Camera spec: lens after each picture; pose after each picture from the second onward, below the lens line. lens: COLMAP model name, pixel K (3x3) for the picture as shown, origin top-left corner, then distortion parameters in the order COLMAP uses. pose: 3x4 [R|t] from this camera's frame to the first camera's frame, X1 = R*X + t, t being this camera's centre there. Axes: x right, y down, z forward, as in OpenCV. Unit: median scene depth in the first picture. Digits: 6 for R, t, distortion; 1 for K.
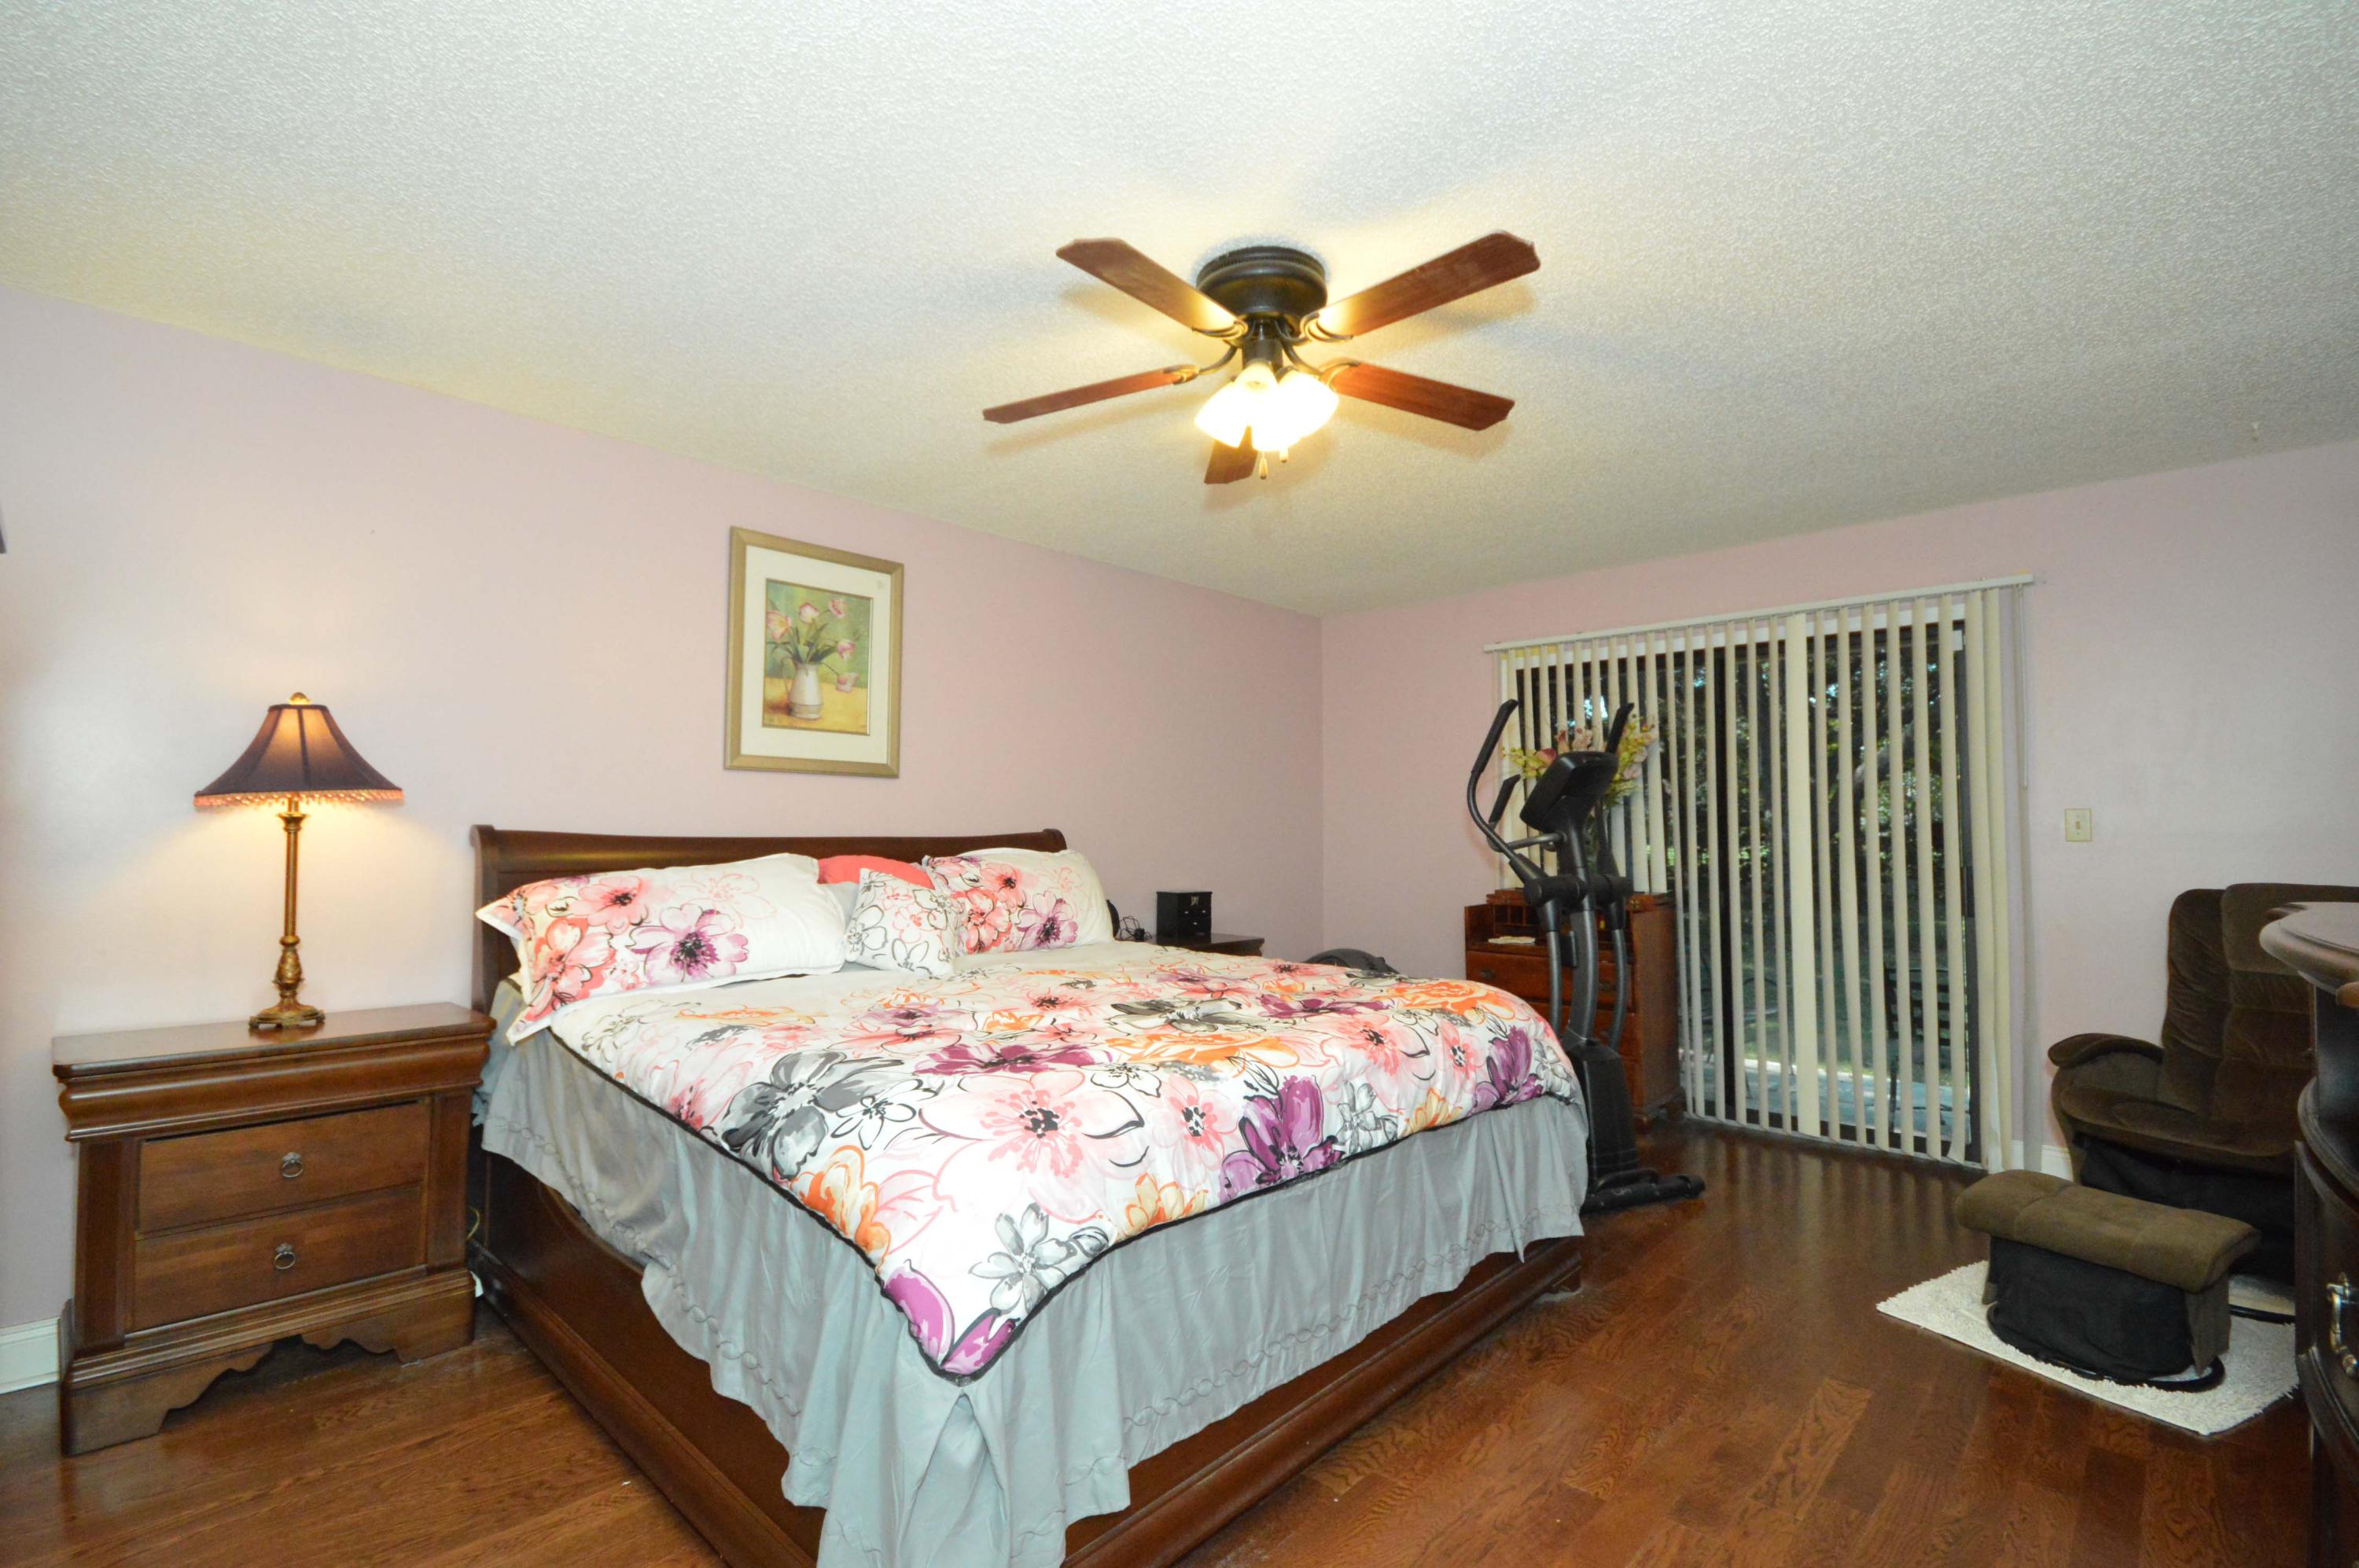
lens RADIAL K [[1064.4, 0, 1137.6], [0, 1064.4, 804.3], [0, 0, 1]] dist [-0.015970, 0.012375]
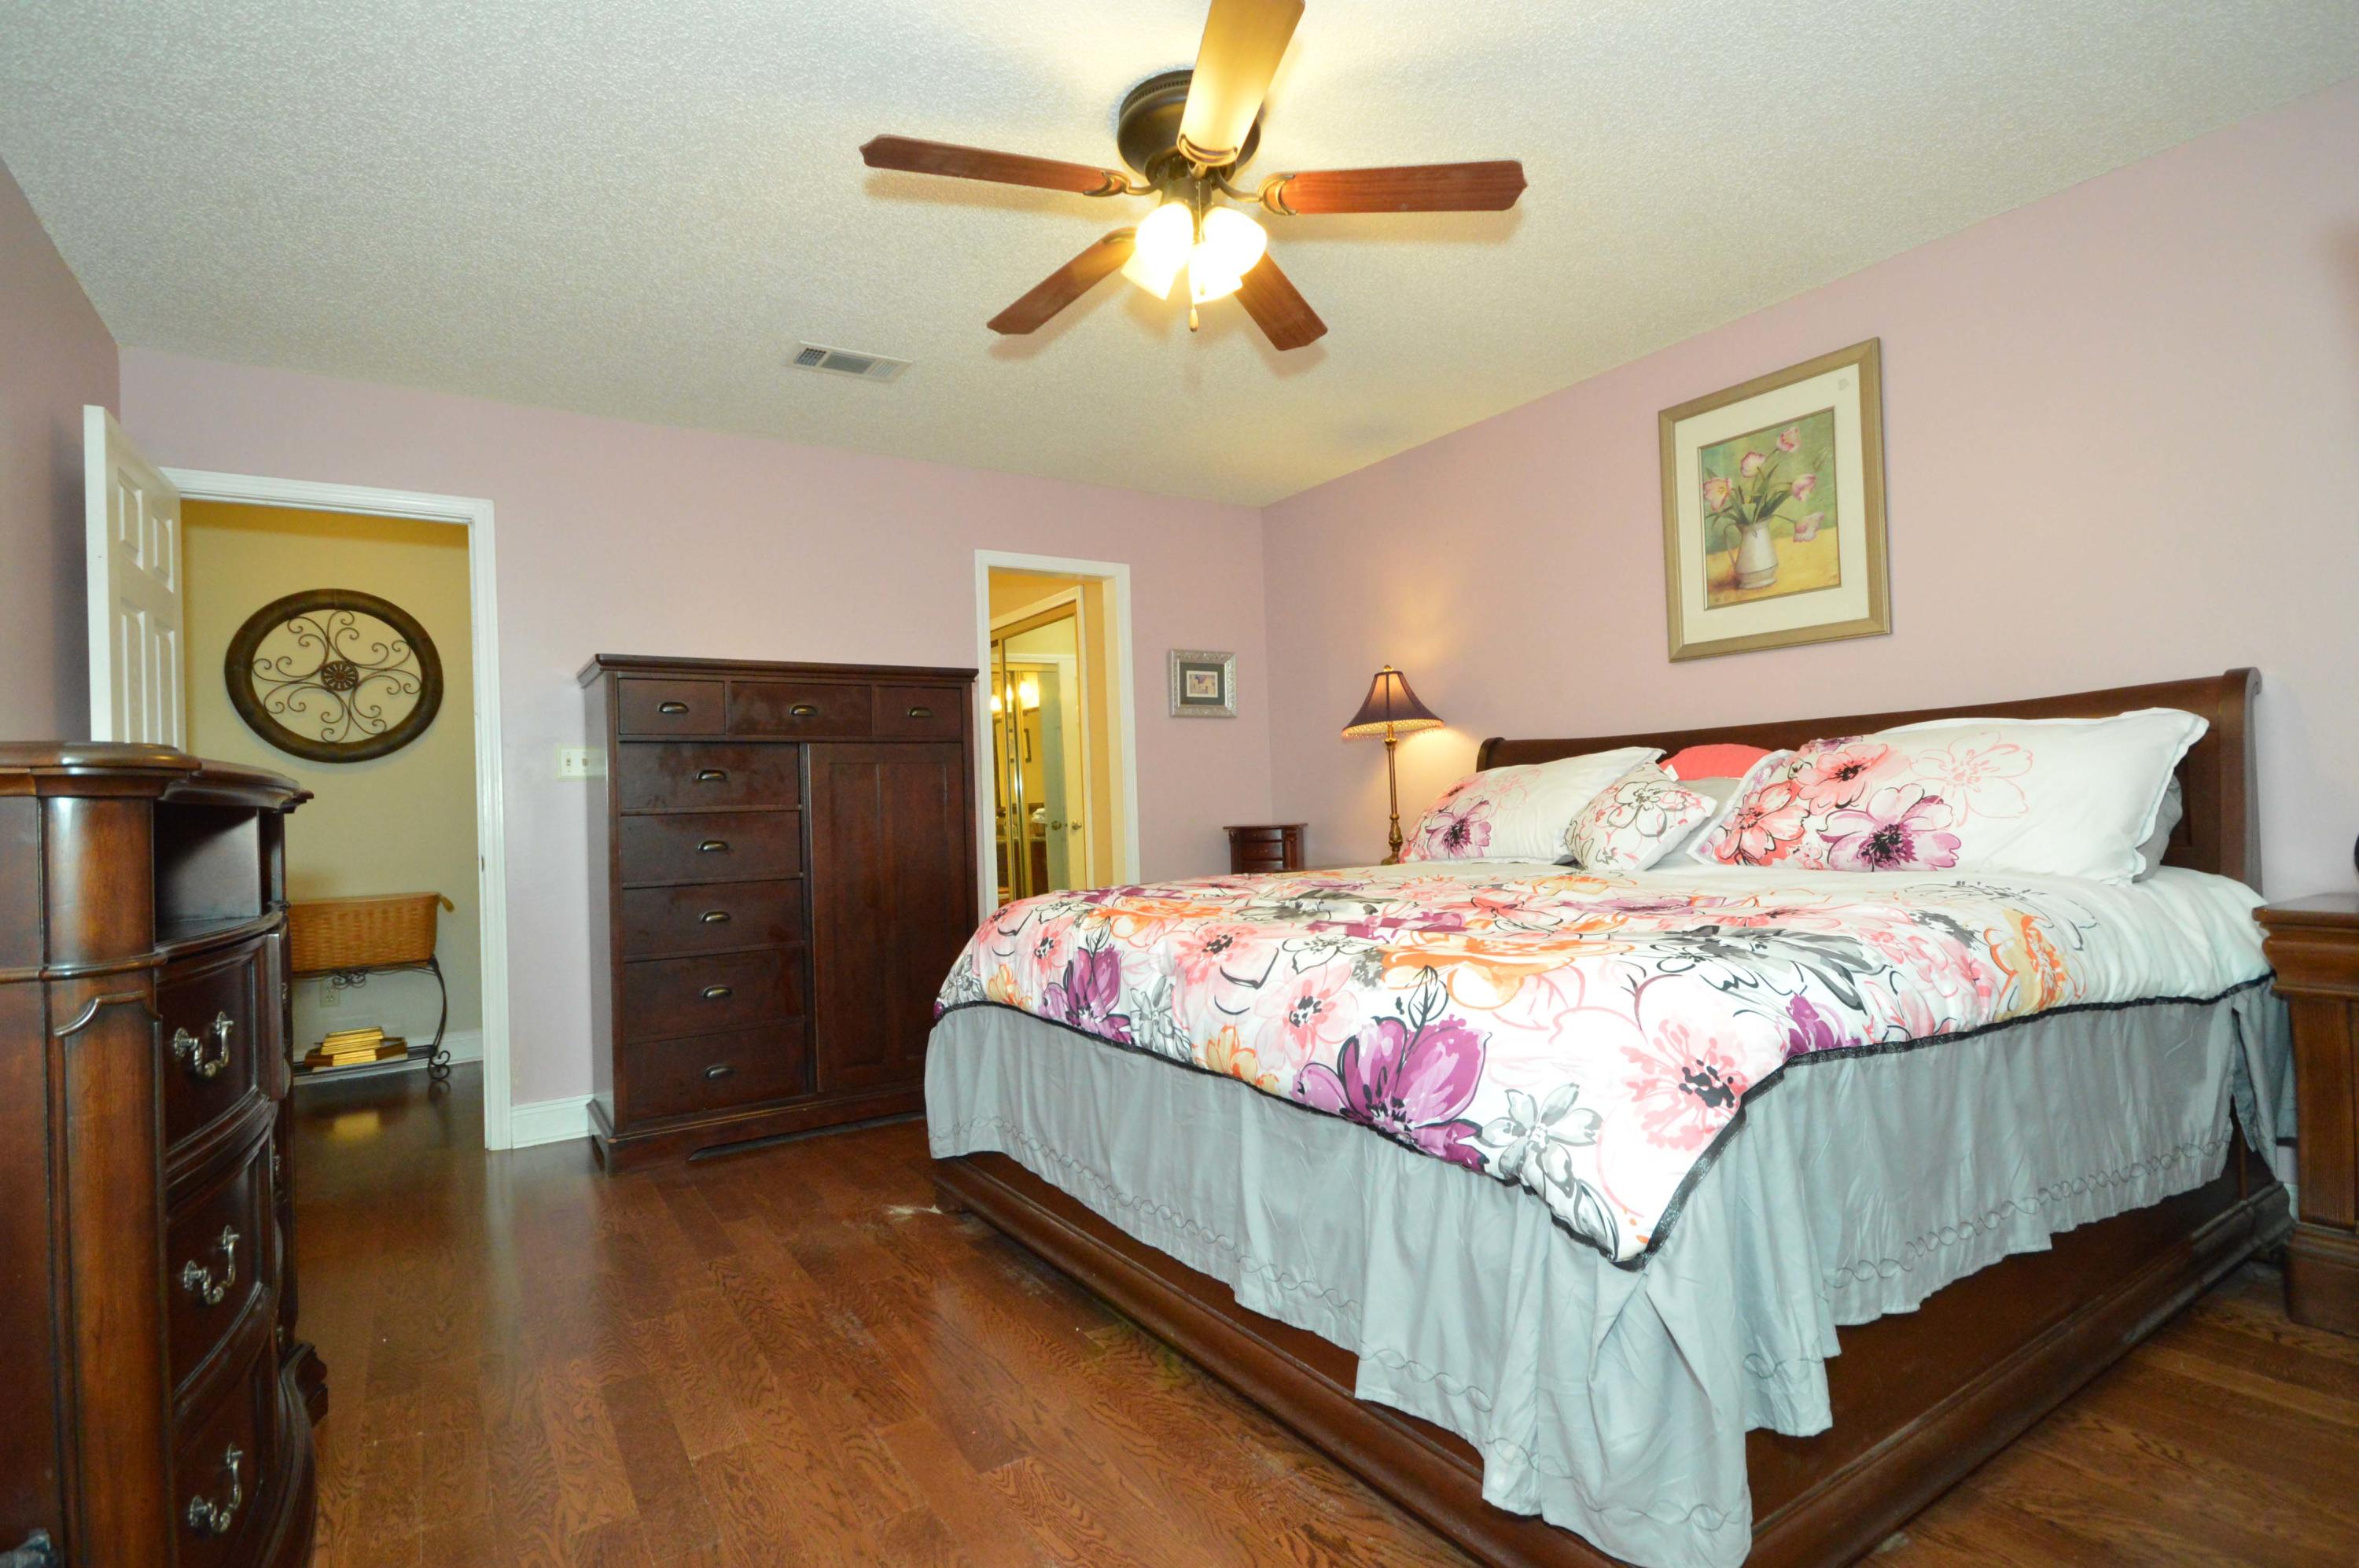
lens RADIAL K [[1144.3, 0, 1179.5], [0, 1144.3, 784.0], [0, 0, 1]] dist [0.012059, -0.000086]
pose [[-0.212369, -0.012414, -0.977111, 0.709322], [0.066774, 0.997398, -0.027185, 0.073878], [0.974905, -0.071019, -0.210988, 0.747147]]
